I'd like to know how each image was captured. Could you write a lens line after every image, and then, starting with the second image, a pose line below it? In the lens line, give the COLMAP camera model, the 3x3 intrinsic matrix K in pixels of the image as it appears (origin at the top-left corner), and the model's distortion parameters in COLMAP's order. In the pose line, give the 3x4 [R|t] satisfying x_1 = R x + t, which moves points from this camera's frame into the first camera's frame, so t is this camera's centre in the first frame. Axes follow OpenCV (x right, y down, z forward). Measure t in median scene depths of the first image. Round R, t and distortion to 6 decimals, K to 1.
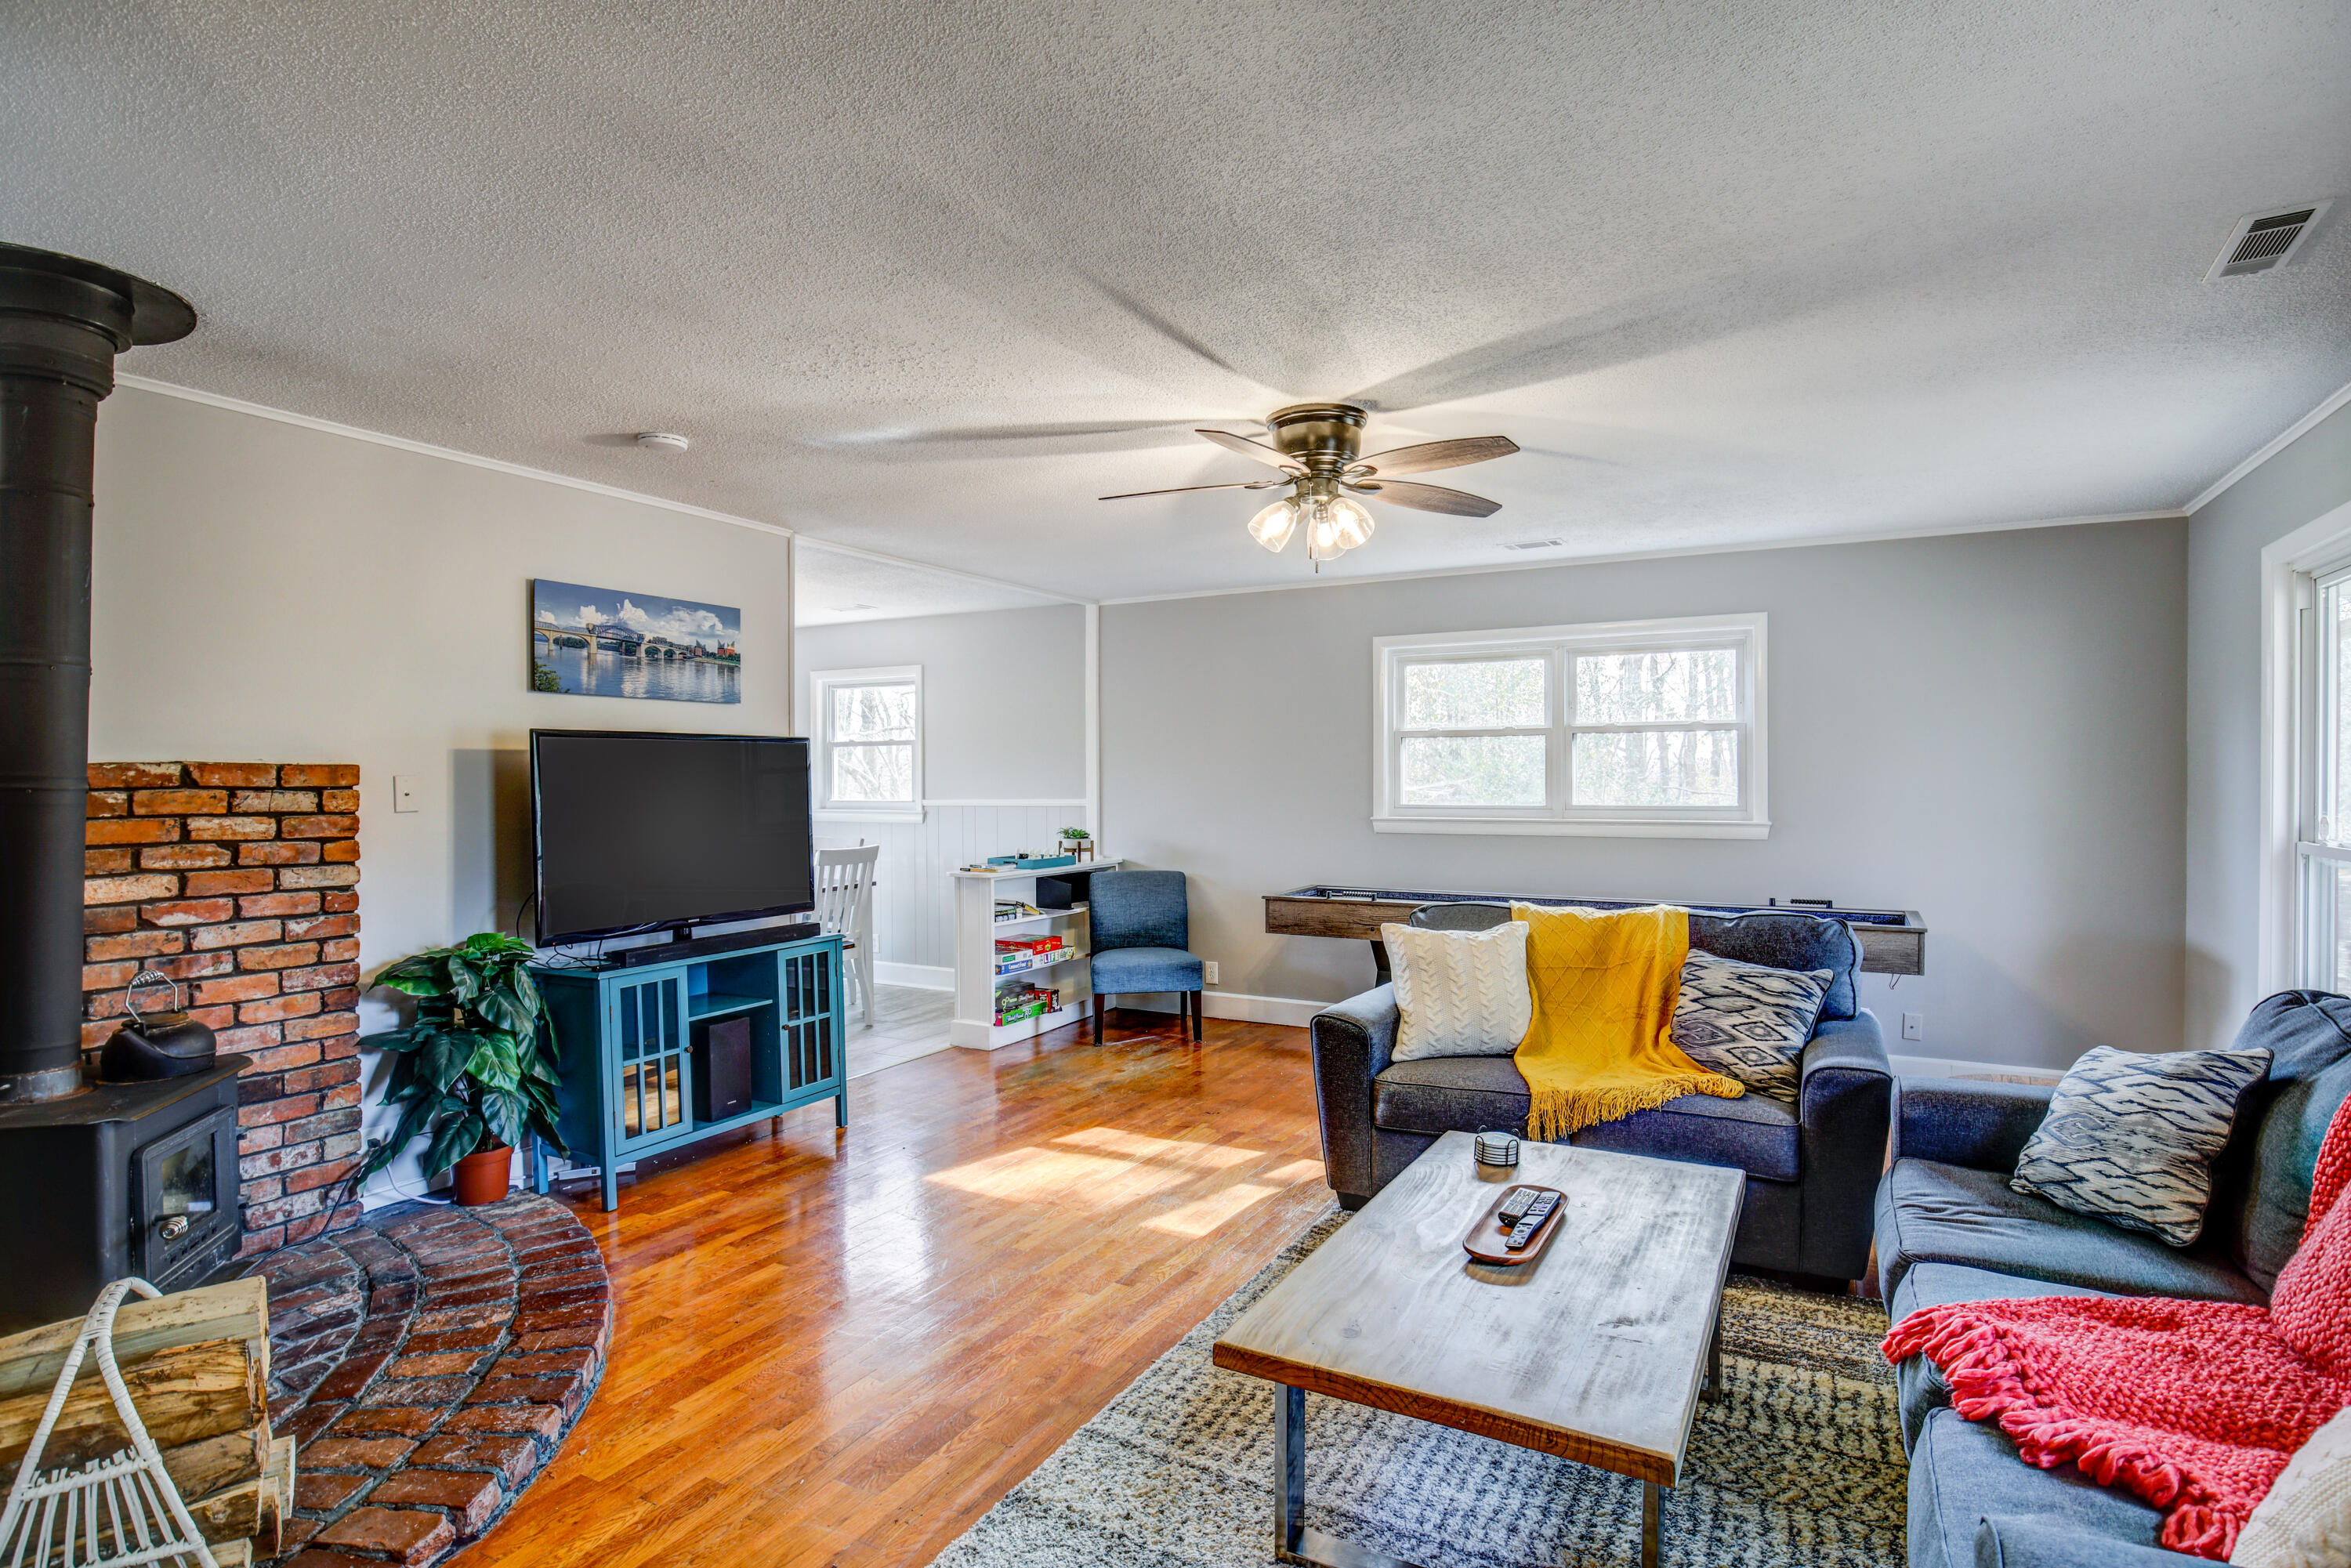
lens RADIAL K [[1238.7, 0, 1175.5], [0, 1238.7, 784.0], [0, 0, 1]] dist [-0.002221, -0.000380]
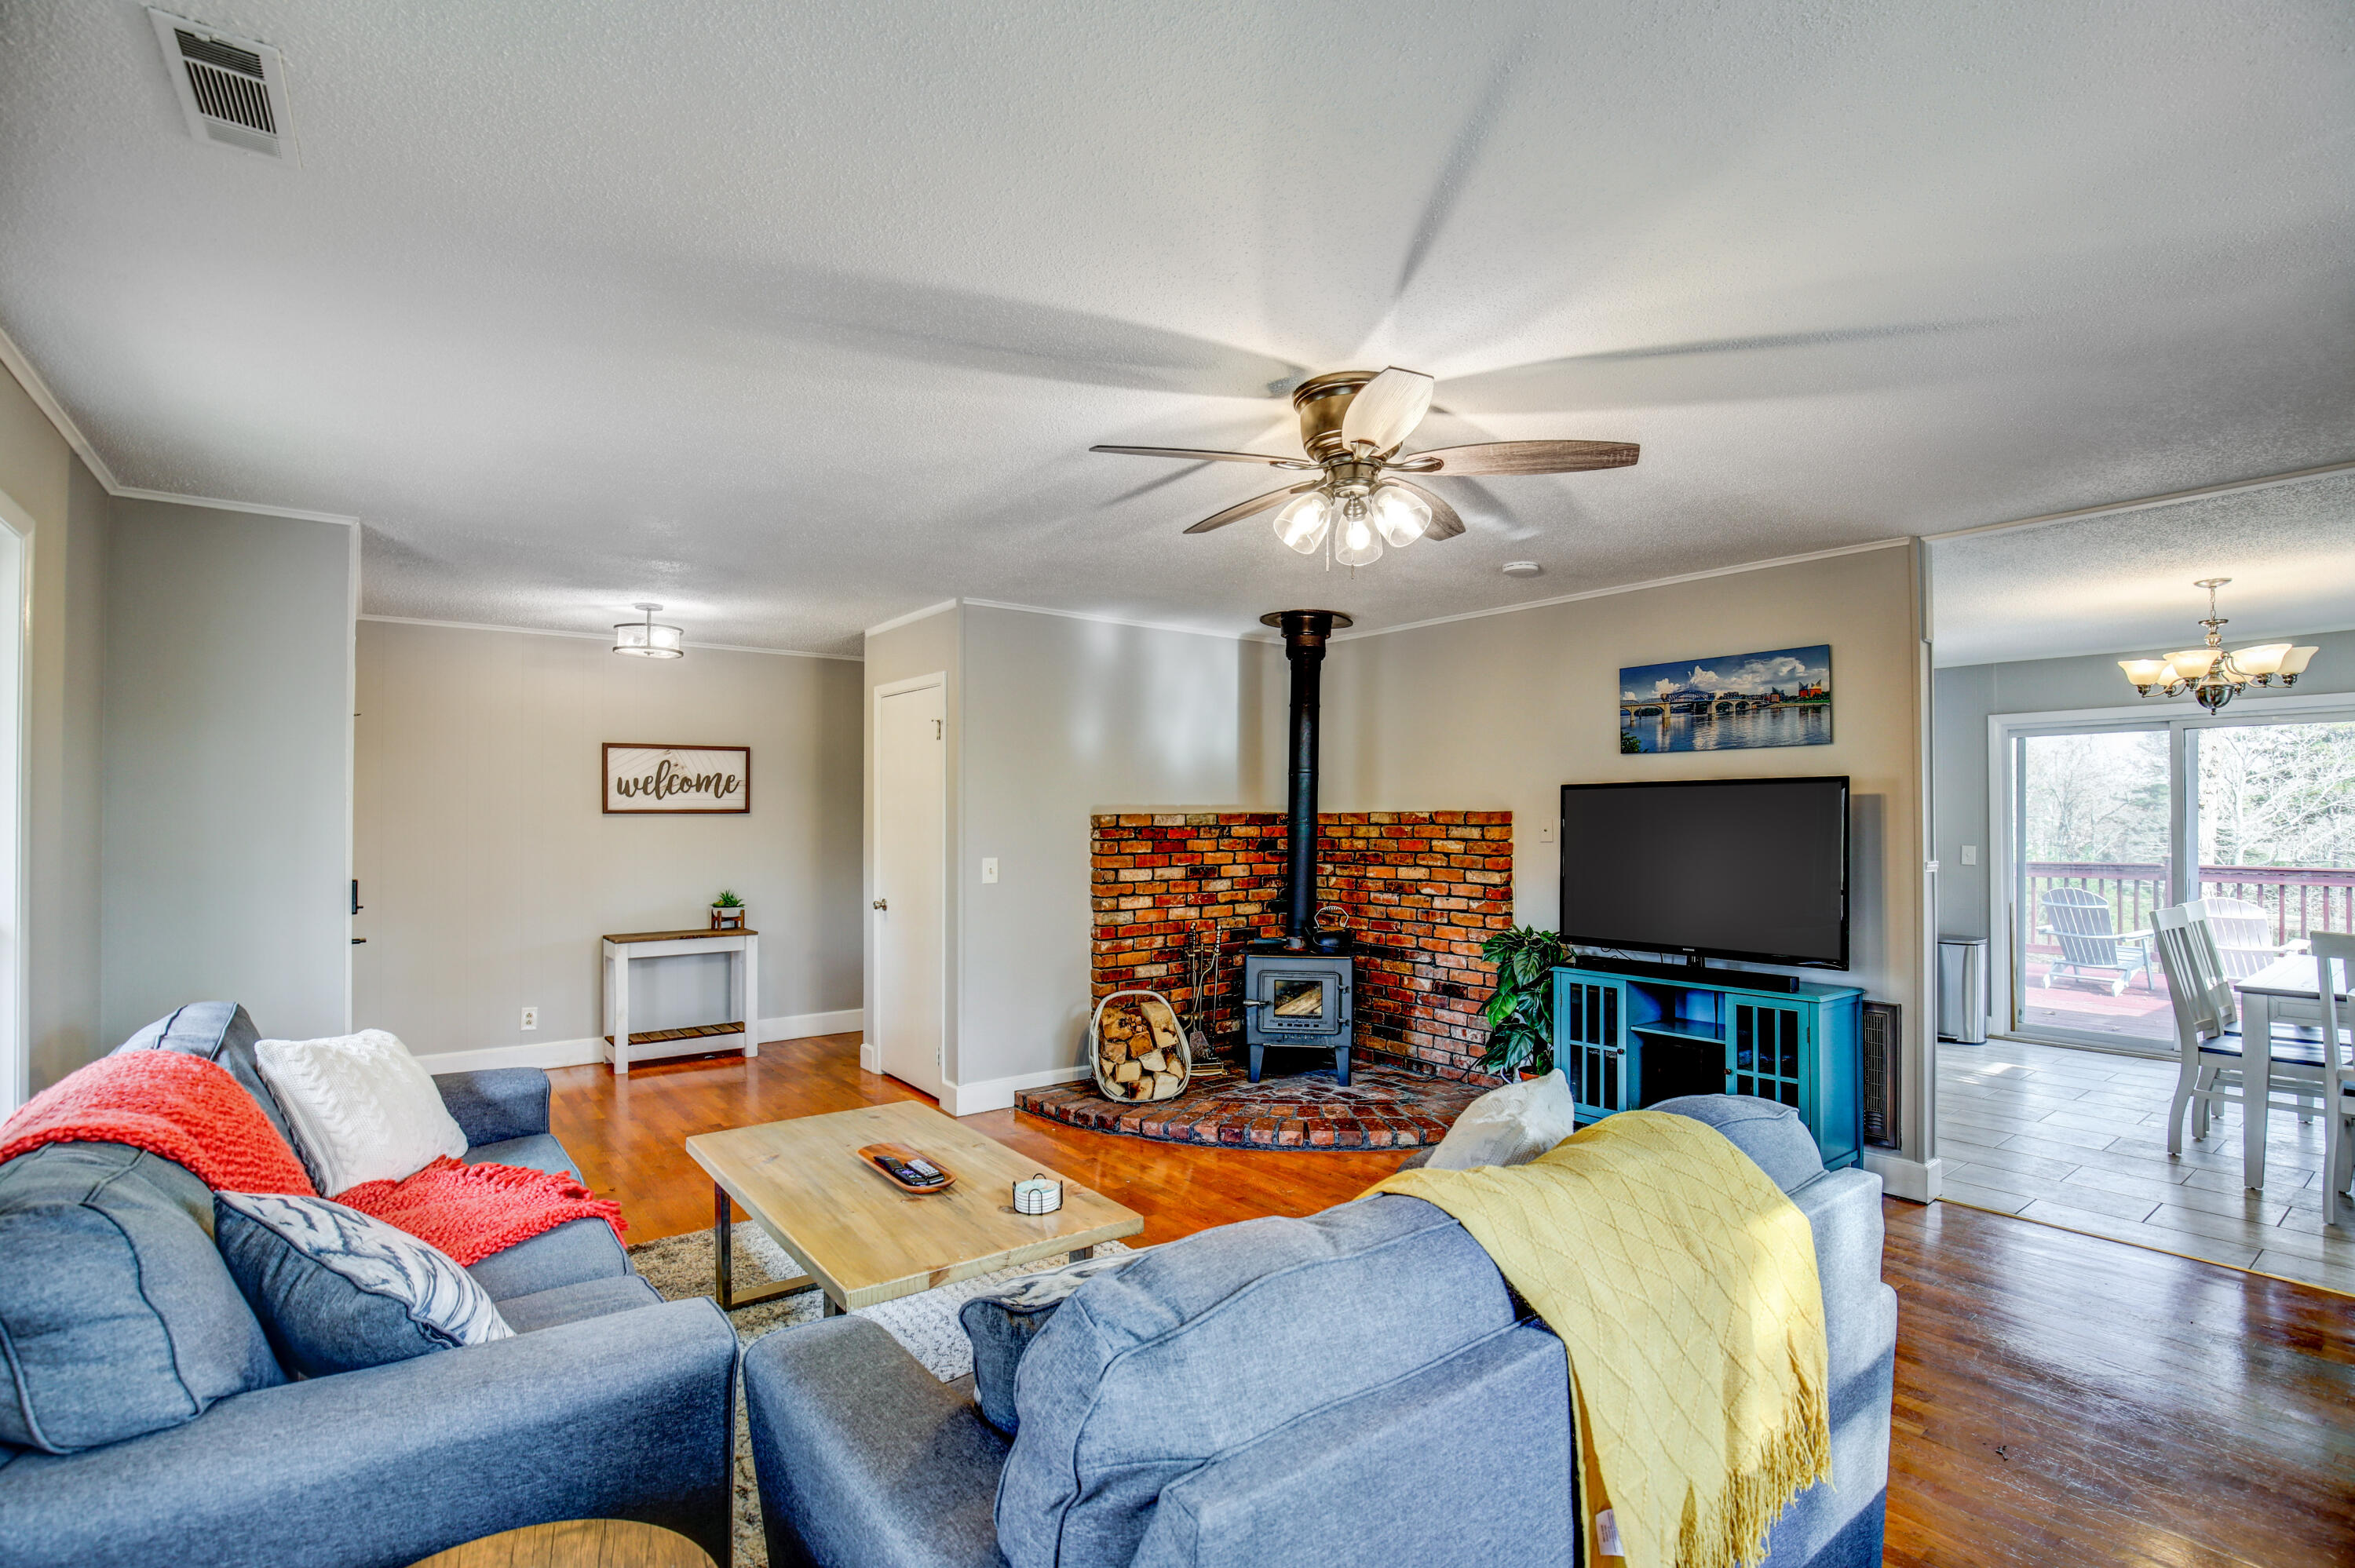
lens RADIAL K [[1102.3, 0, 1183.8], [0, 1102.3, 806.5], [0, 0, 1]] dist [-0.025724, 0.005825]
pose [[-0.413102, -0.006123, -0.910664, 0.739493], [-0.005041, 0.999977, -0.004437, -0.011987], [0.910671, 0.002757, -0.413124, 1.067095]]
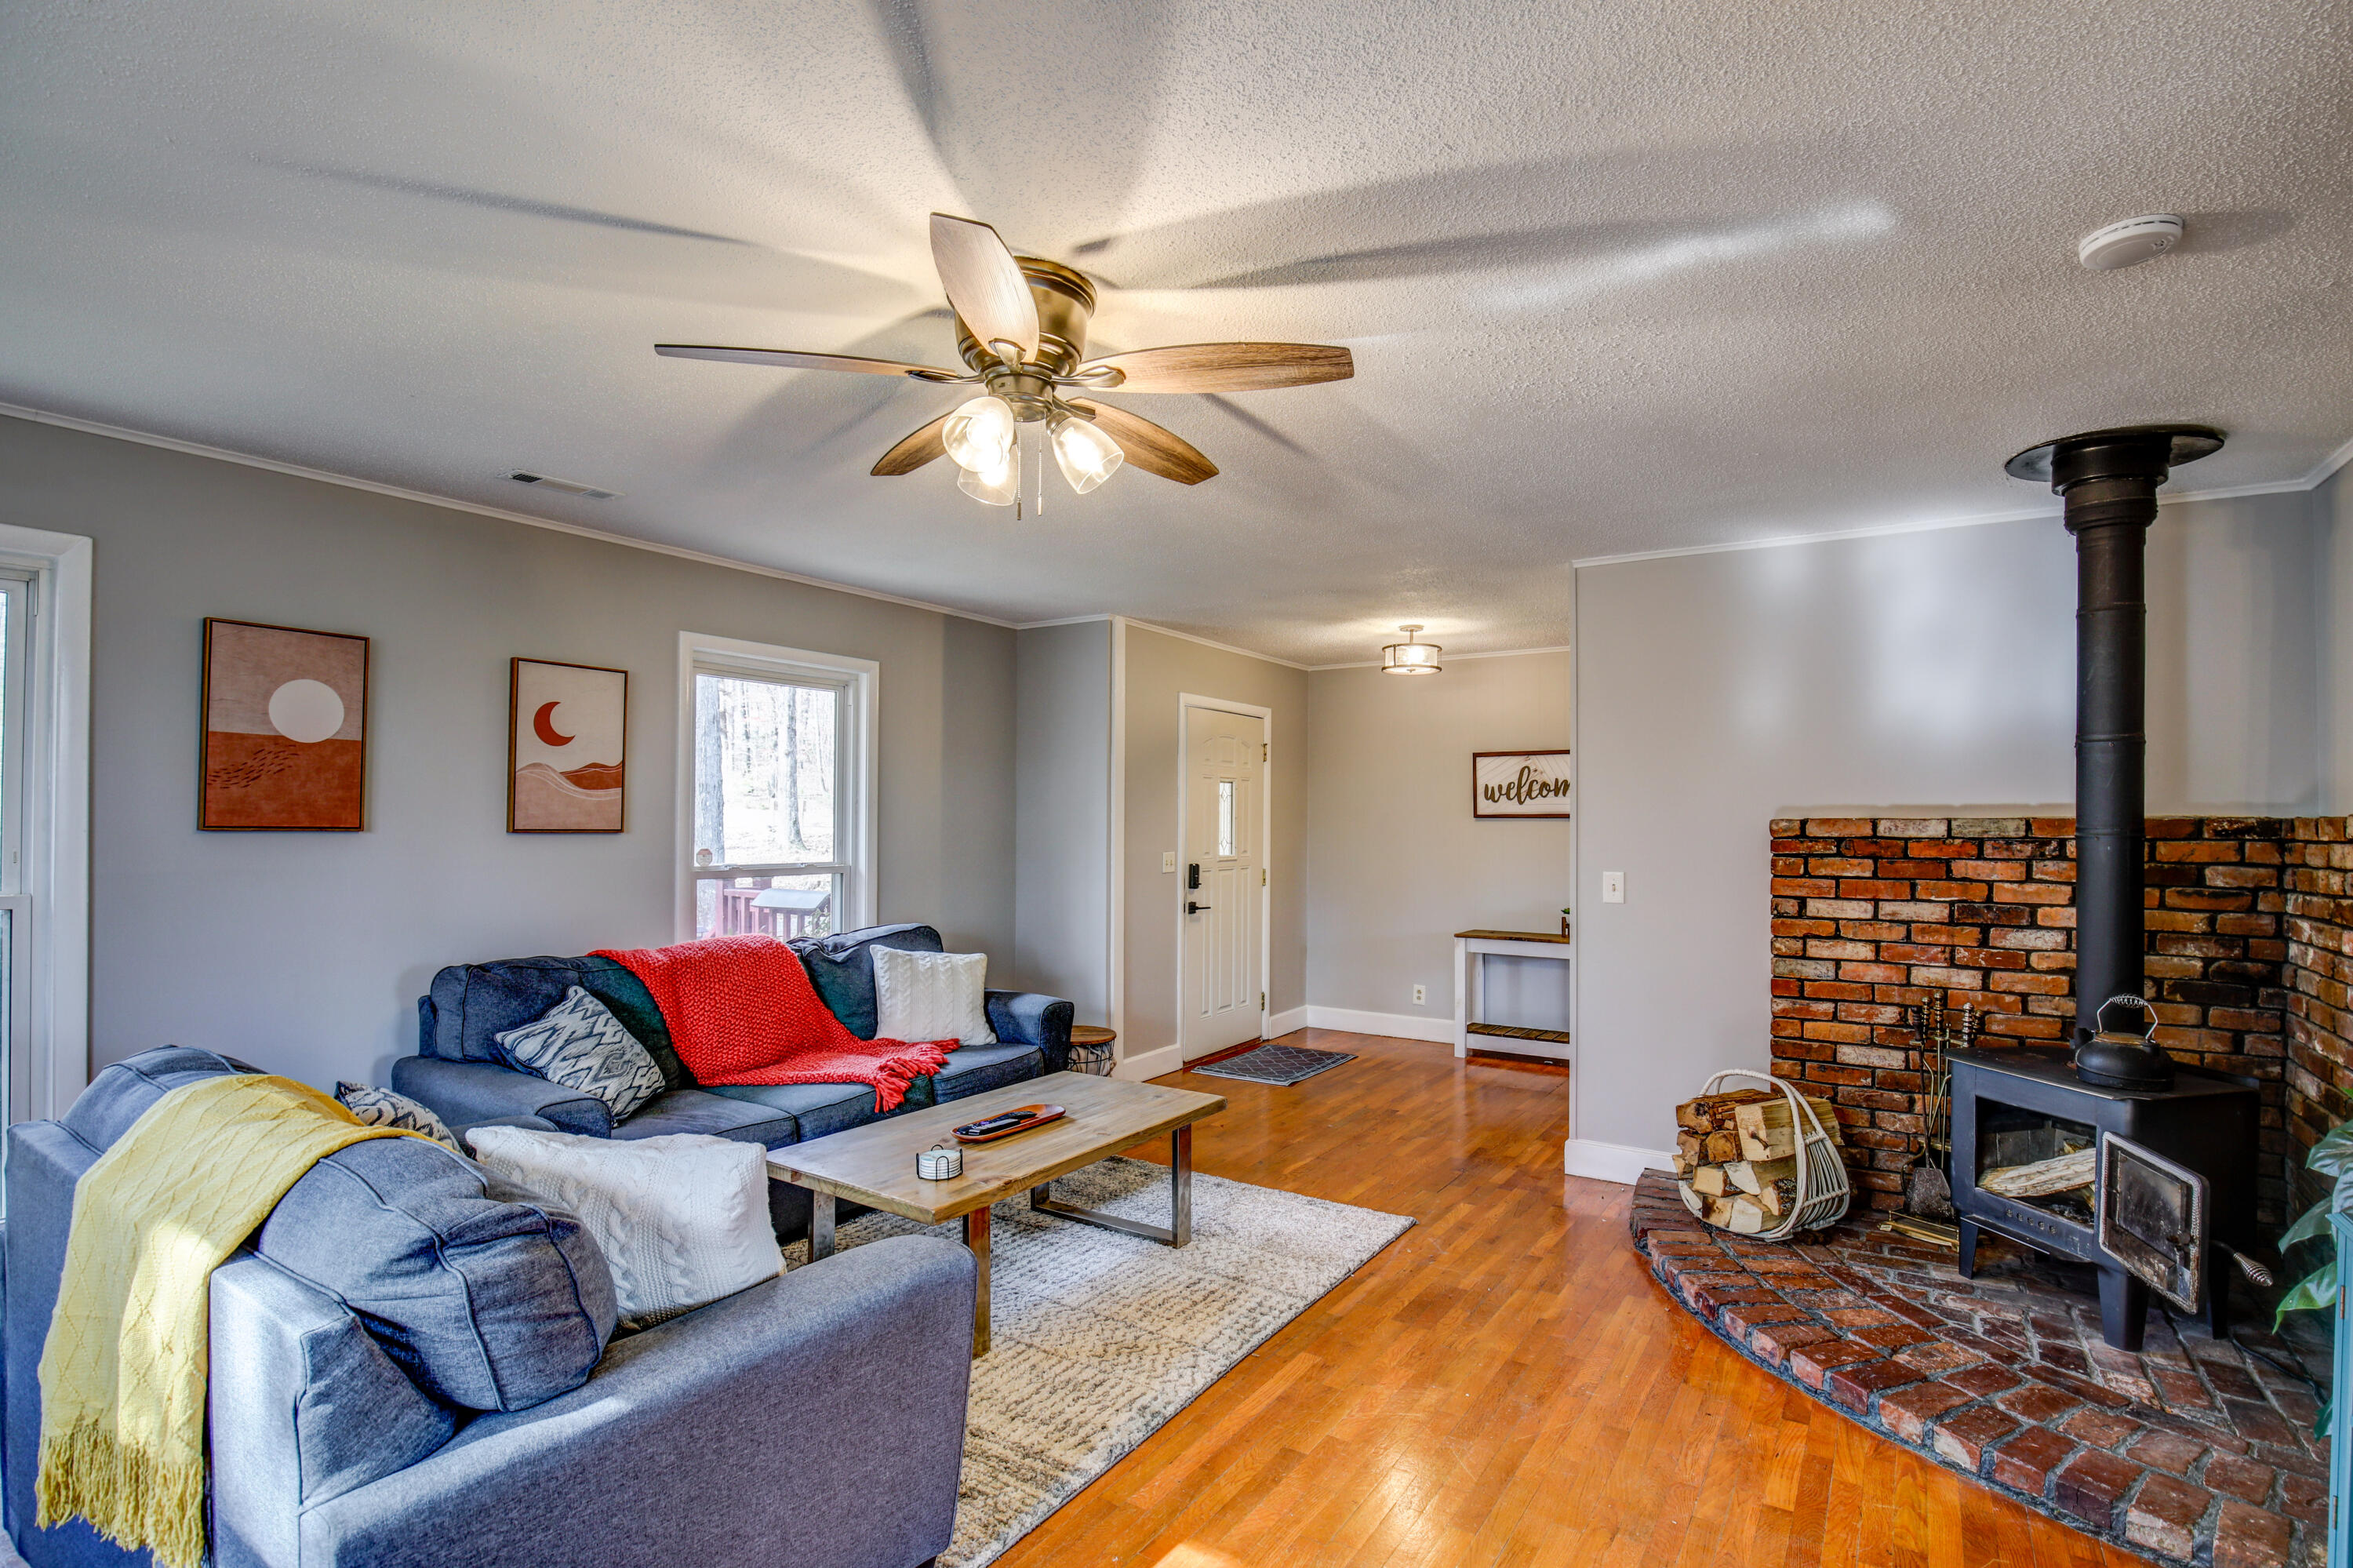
lens RADIAL K [[1101.5, 0, 1182.8], [0, 1101.5, 806.5], [0, 0, 1]] dist [-0.025724, 0.005825]
pose [[-0.997439, -0.003224, 0.071449, -0.012840], [-0.003624, 0.999978, -0.005478, -0.011488], [-0.071429, -0.005723, -0.997429, 1.407246]]
